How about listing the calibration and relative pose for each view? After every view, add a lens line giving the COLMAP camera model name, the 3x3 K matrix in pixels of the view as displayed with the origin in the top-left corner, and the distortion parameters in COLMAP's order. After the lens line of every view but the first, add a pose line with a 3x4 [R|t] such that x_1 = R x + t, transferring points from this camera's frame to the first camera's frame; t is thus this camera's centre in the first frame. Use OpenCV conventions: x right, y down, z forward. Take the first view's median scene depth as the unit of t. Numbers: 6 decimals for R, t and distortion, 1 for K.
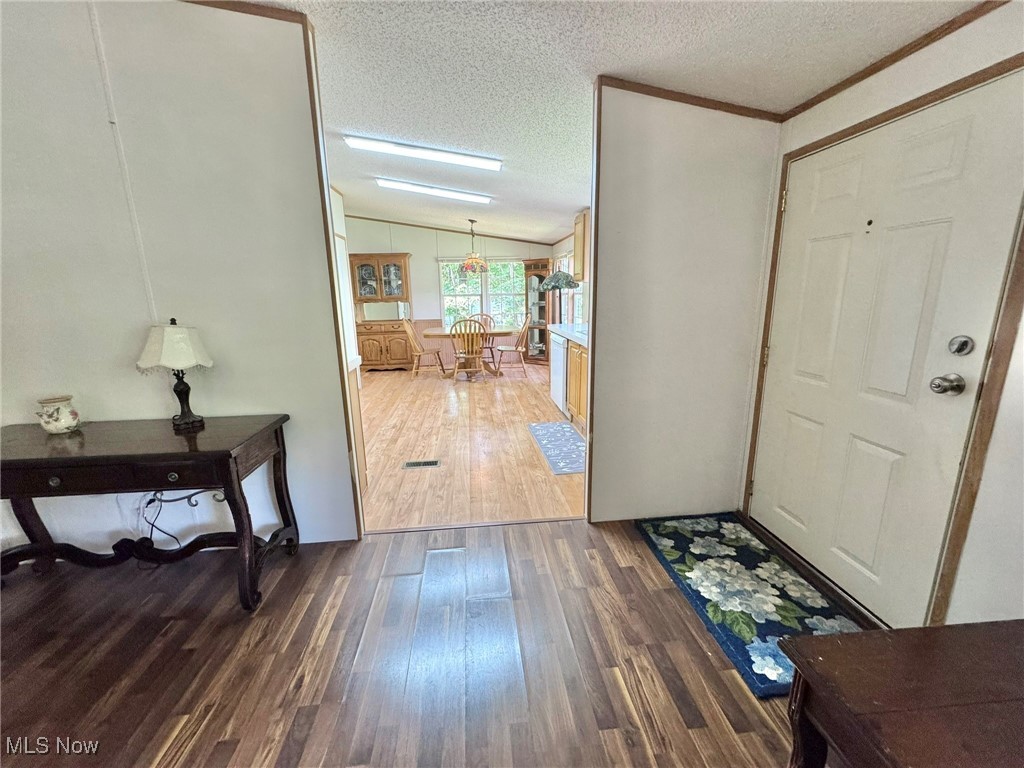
lens RADIAL K [[407.0, 0, 511.5], [0, 407.0, 382.8], [0, 0, 1]] dist [-0.005791, 0.000668]
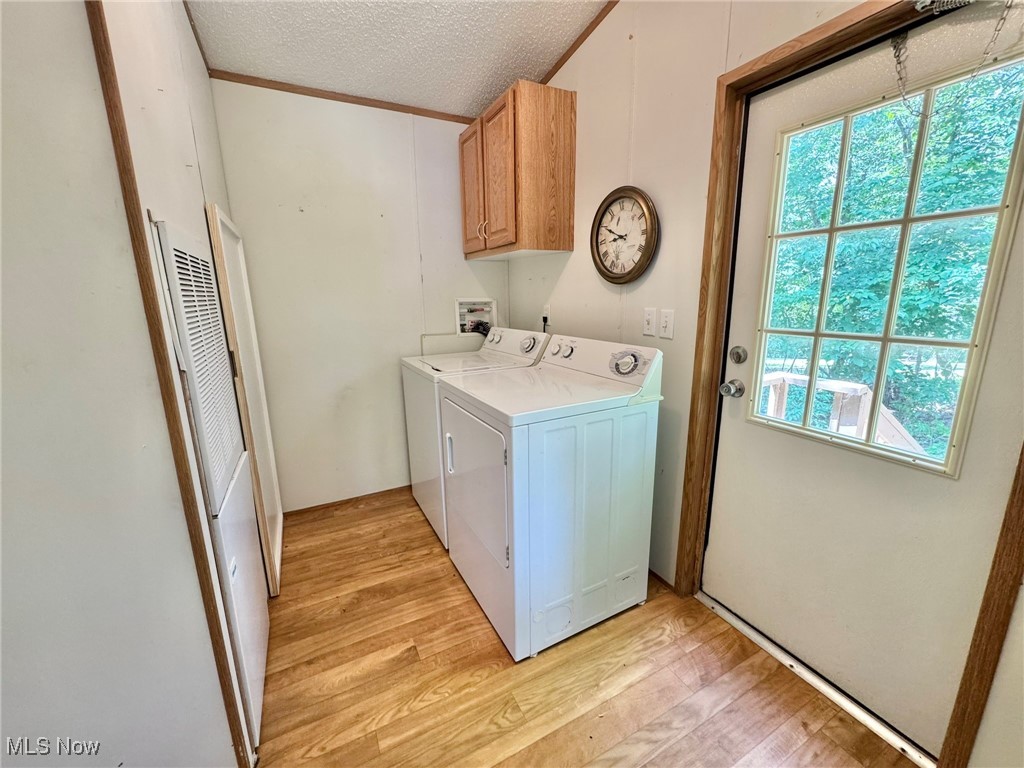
lens RADIAL K [[407.0, 0, 505.9], [0, 407.0, 385.4], [0, 0, 1]] dist [-0.005791, 0.000668]
pose [[0.356970, 0.208751, -0.910492, 0.142226], [-0.190765, 0.970459, 0.147708, -0.145584], [0.914429, 0.120962, 0.386248, 0.680711]]
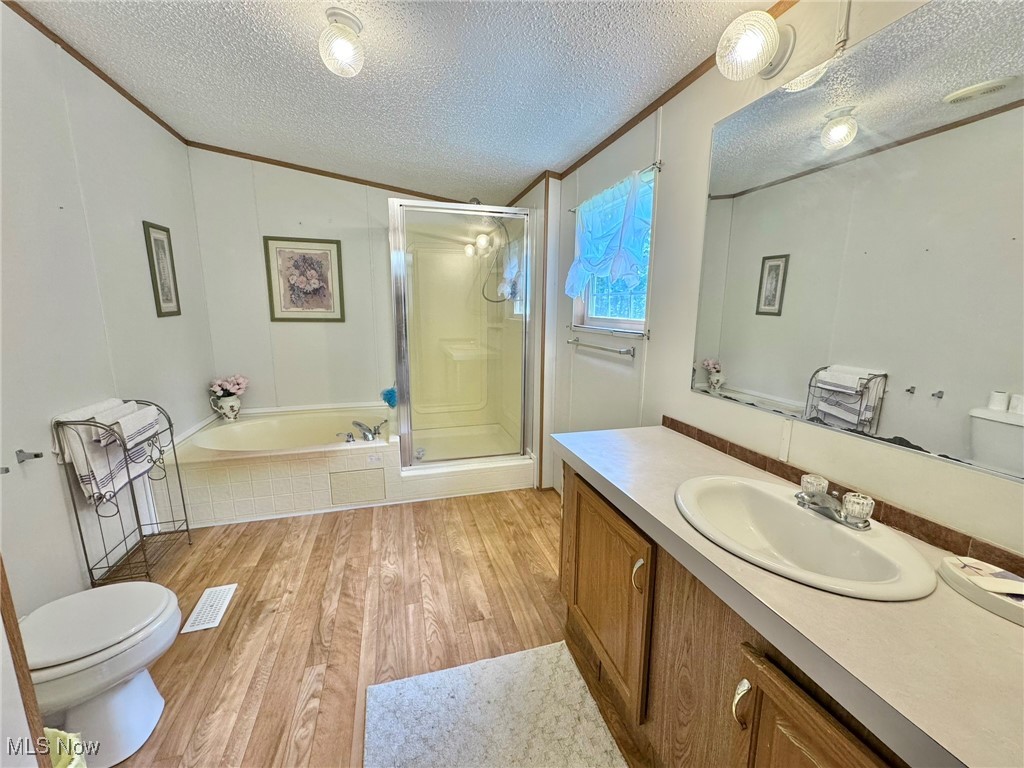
lens RADIAL K [[407.0, 0, 515.7], [0, 407.0, 386.4], [0, 0, 1]] dist [-0.005791, 0.000668]
pose [[-0.983001, 0.055097, -0.175135, -0.040639], [-0.019709, 0.916728, 0.399025, -0.206221], [0.182537, 0.395694, -0.900059, 0.928110]]
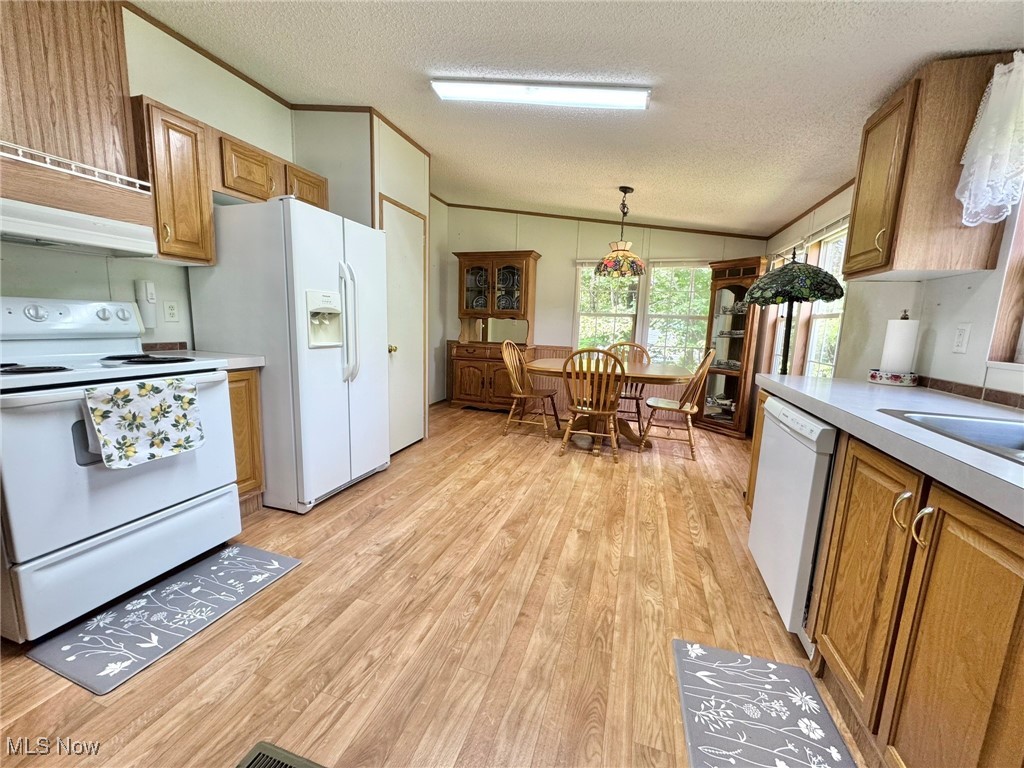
lens RADIAL K [[407.0, 0, 511.1], [0, 407.0, 381.9], [0, 0, 1]] dist [-0.005791, 0.000668]
pose [[0.913667, 0.108028, -0.391845, 0.014141], [-0.136584, 0.989576, -0.045657, -0.059094], [0.382829, 0.095235, 0.918897, 0.375363]]
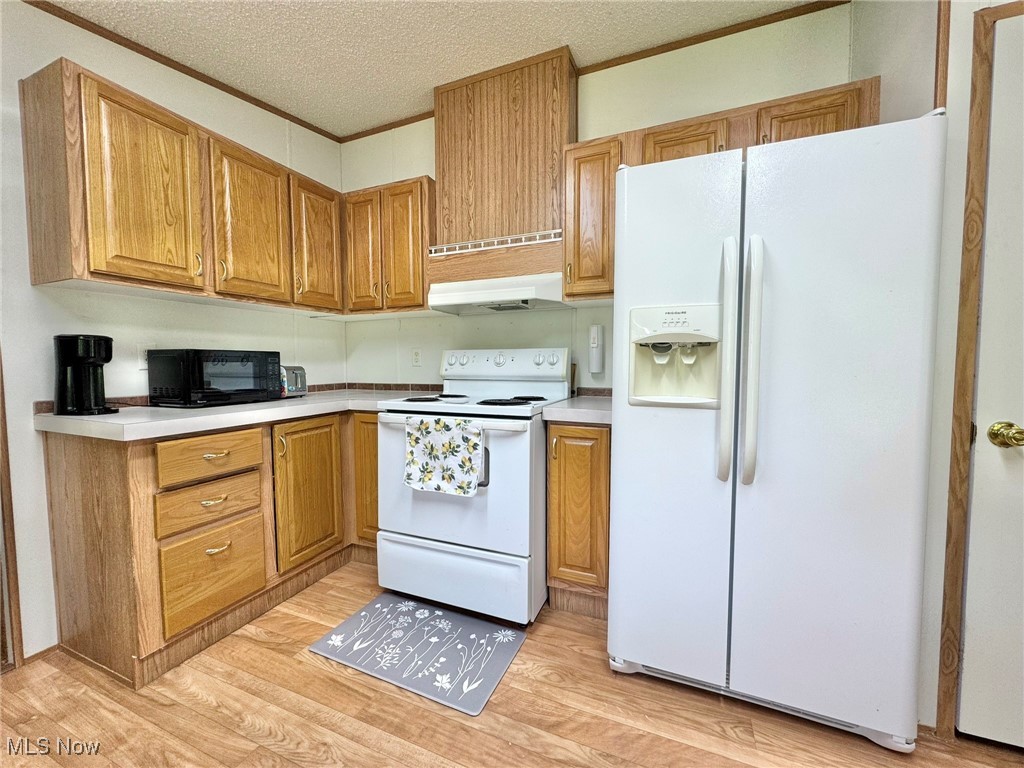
lens RADIAL K [[407.0, 0, 511.4], [0, 407.0, 384.0], [0, 0, 1]] dist [-0.005791, 0.000668]
pose [[-0.481688, 0.064791, -0.873945, -0.074079], [-0.176834, 0.969563, 0.169344, -0.114859], [0.858316, 0.236114, -0.455569, 0.669964]]
